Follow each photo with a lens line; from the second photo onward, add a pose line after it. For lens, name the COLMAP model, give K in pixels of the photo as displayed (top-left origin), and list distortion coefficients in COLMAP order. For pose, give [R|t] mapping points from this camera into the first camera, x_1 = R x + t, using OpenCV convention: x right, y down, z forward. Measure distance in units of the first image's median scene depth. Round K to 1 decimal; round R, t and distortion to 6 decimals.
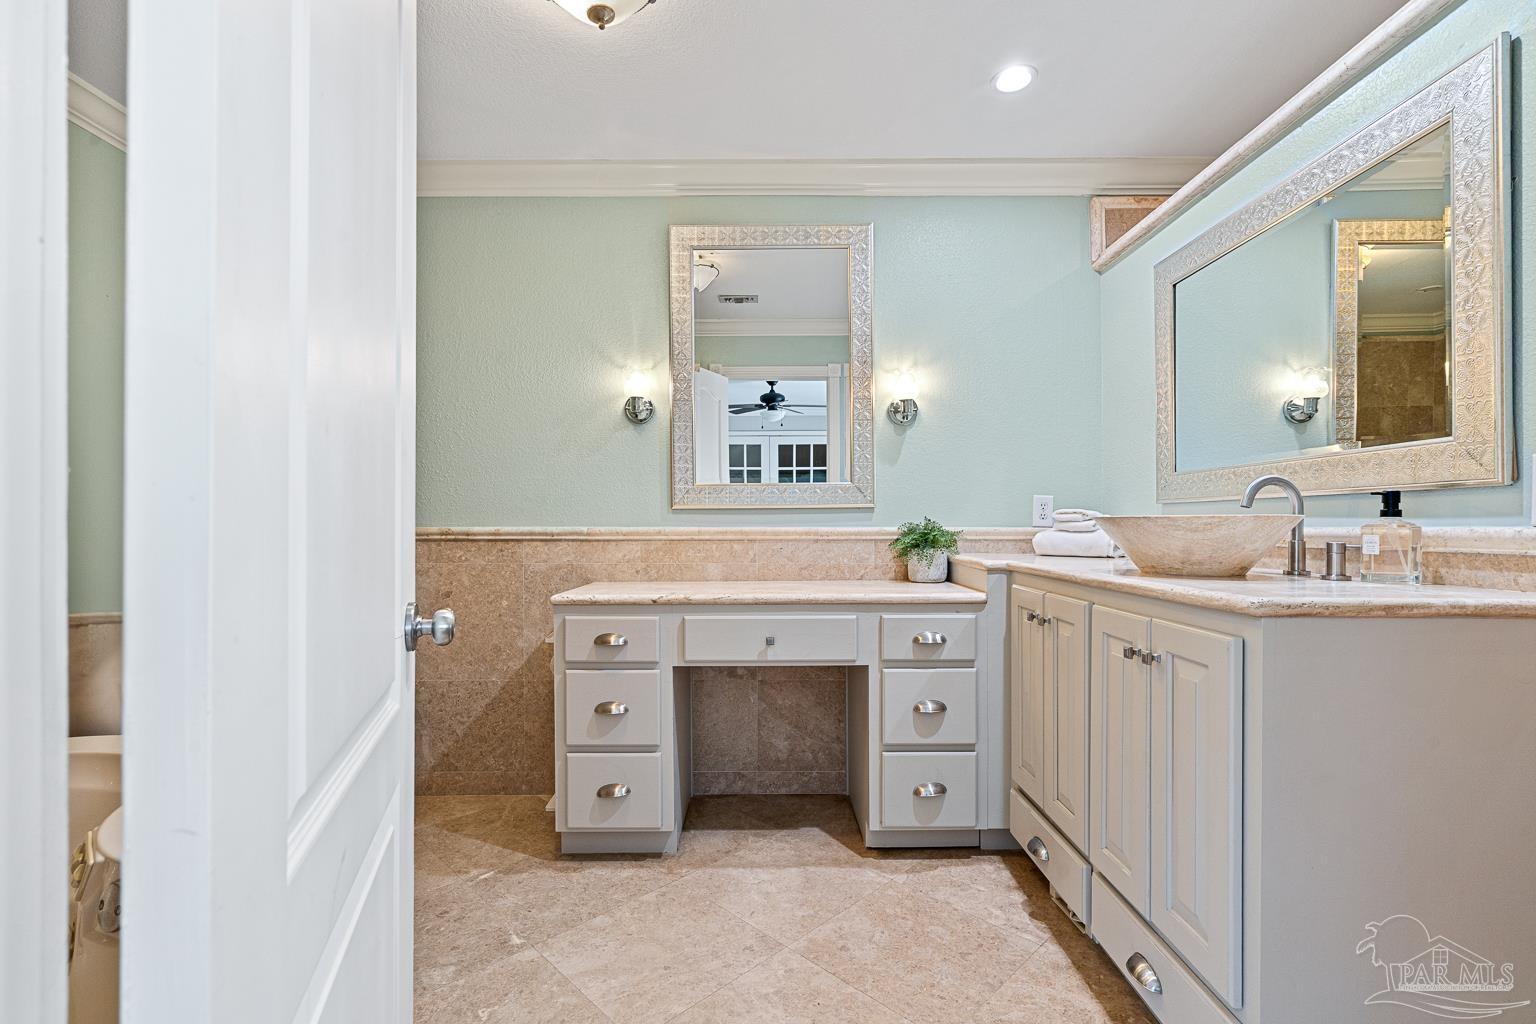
lens RADIAL K [[700.8, 0, 775.6], [0, 700.8, 523.8], [0, 0, 1]] dist [-0.011954, 0.007056]
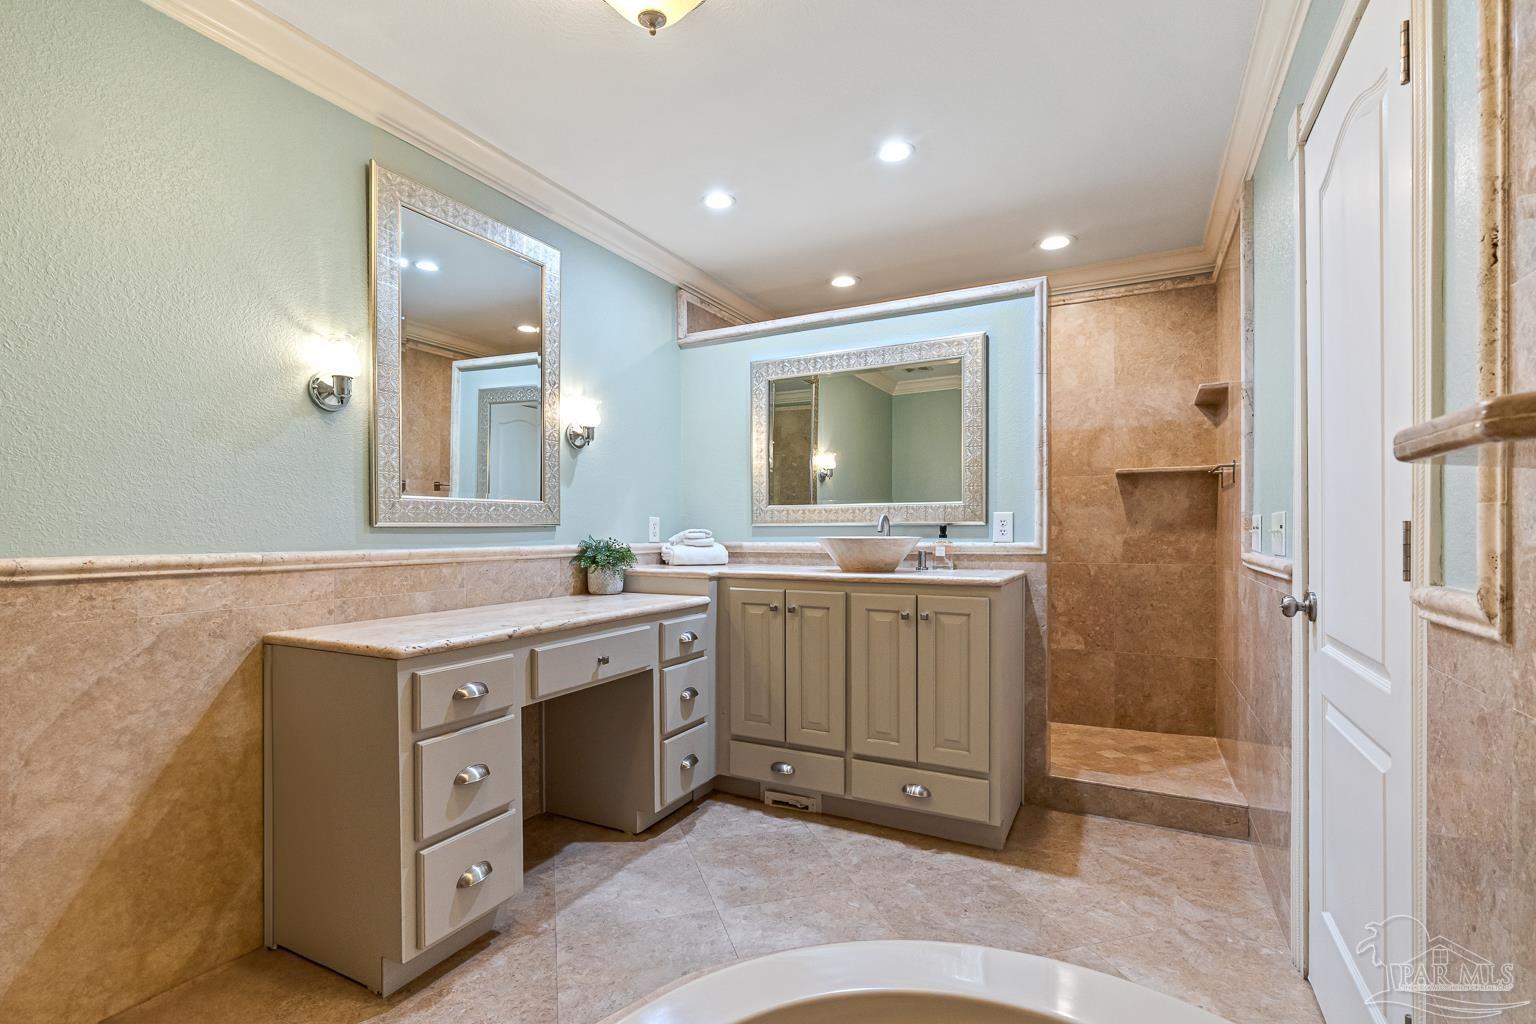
lens RADIAL K [[700.8, 0, 758.6], [0, 700.8, 535.7], [0, 0, 1]] dist [-0.011954, 0.007056]
pose [[0.472166, -0.006211, 0.881488, -0.715786], [0.001194, 0.999979, 0.006406, -0.017773], [-0.881509, -0.001972, 0.472163, 0.288326]]
